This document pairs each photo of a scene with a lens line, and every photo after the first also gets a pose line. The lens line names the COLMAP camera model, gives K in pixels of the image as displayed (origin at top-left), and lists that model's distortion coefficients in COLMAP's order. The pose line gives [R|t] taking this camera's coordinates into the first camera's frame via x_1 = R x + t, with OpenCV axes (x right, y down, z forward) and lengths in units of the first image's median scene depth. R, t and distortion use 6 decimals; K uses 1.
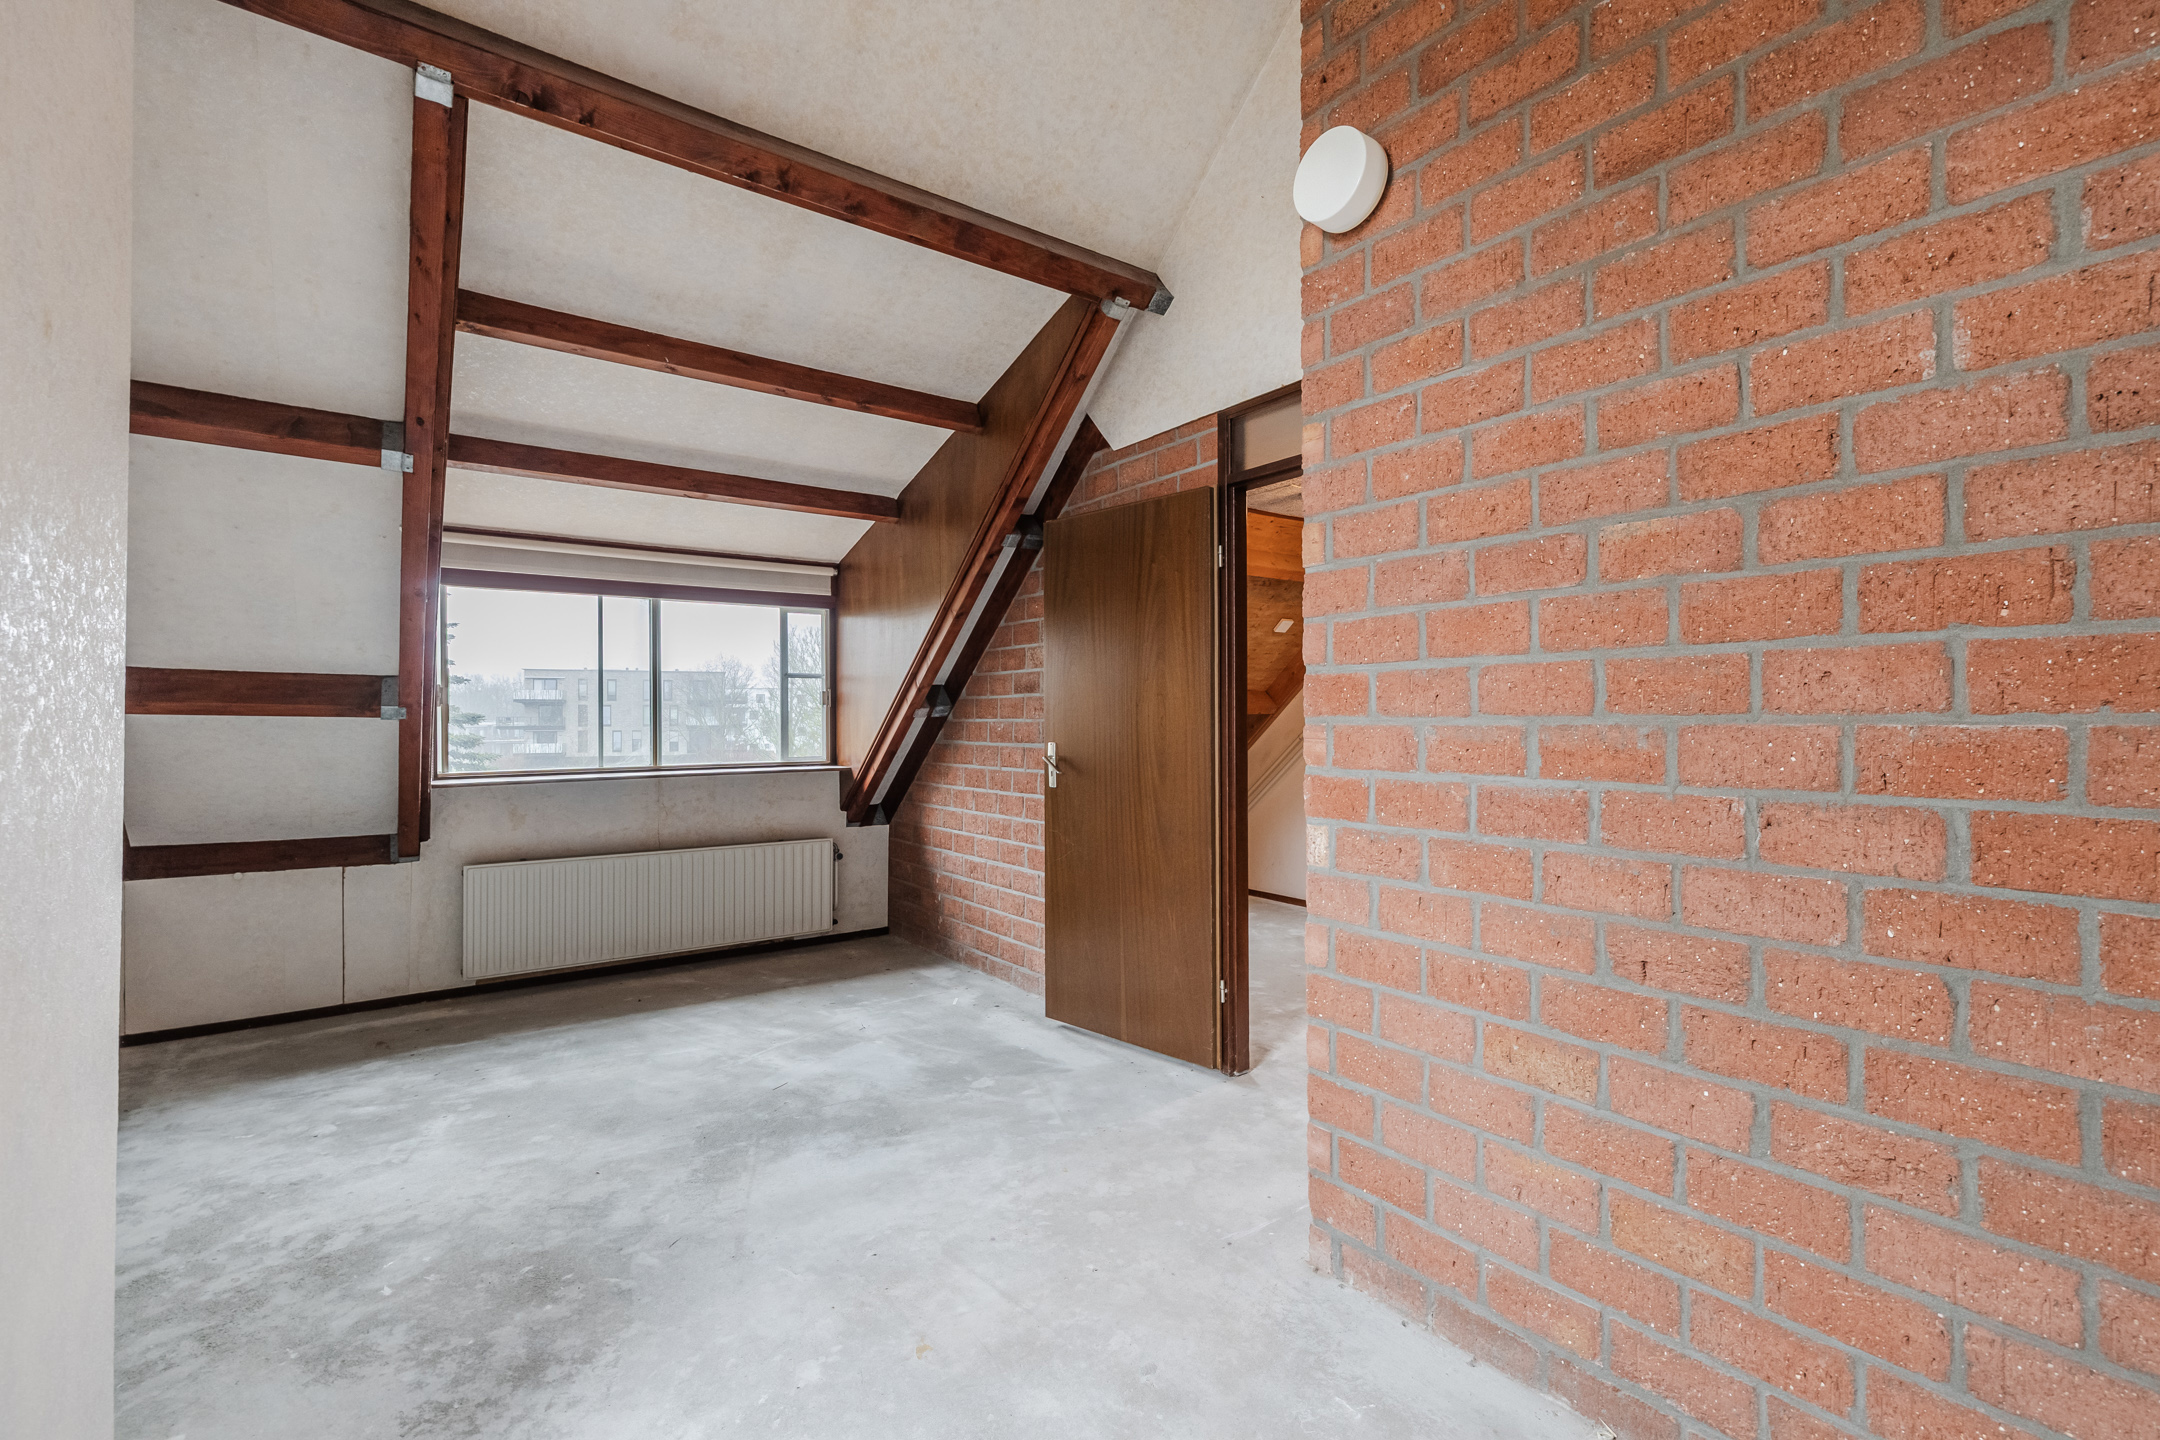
lens RADIAL K [[956.8, 0, 1120.9], [0, 956.8, 704.1], [0, 0, 1]] dist [0.001842, 0.000257]
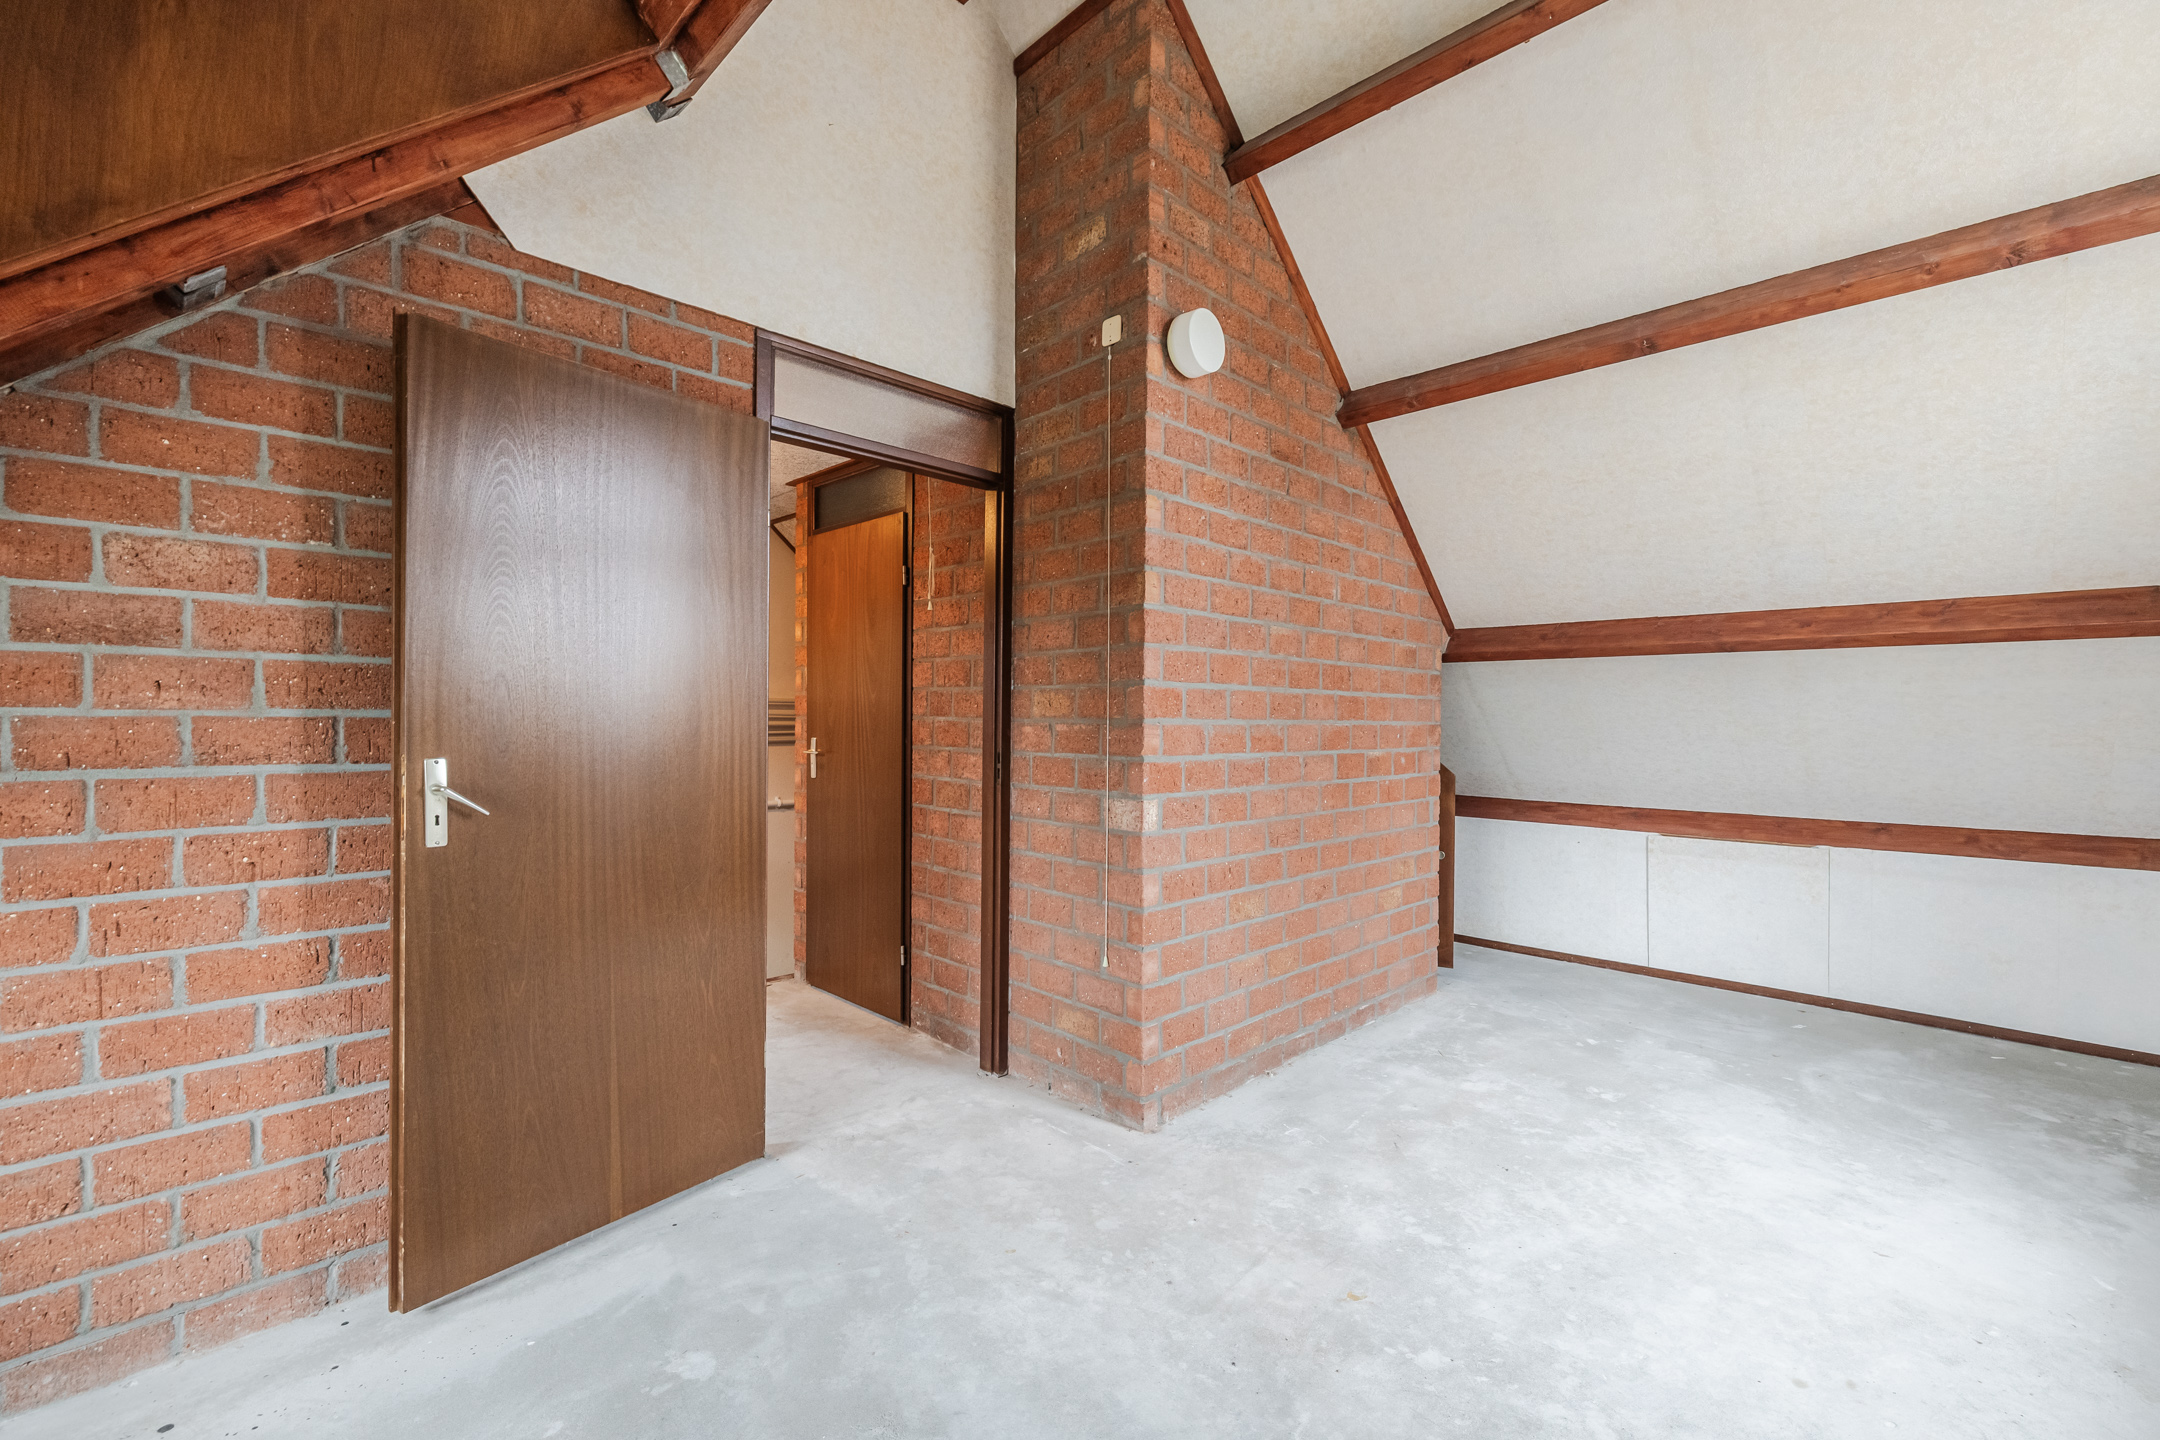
lens RADIAL K [[911.9, 0, 1092.2], [0, 911.9, 714.7], [0, 0, 1]] dist [-0.000480, 0.000310]
pose [[-0.132033, 0.006229, 0.991226, -0.679059], [-0.024381, 0.999657, -0.009530, 0.014618], [-0.990945, -0.025425, -0.131836, 0.818315]]
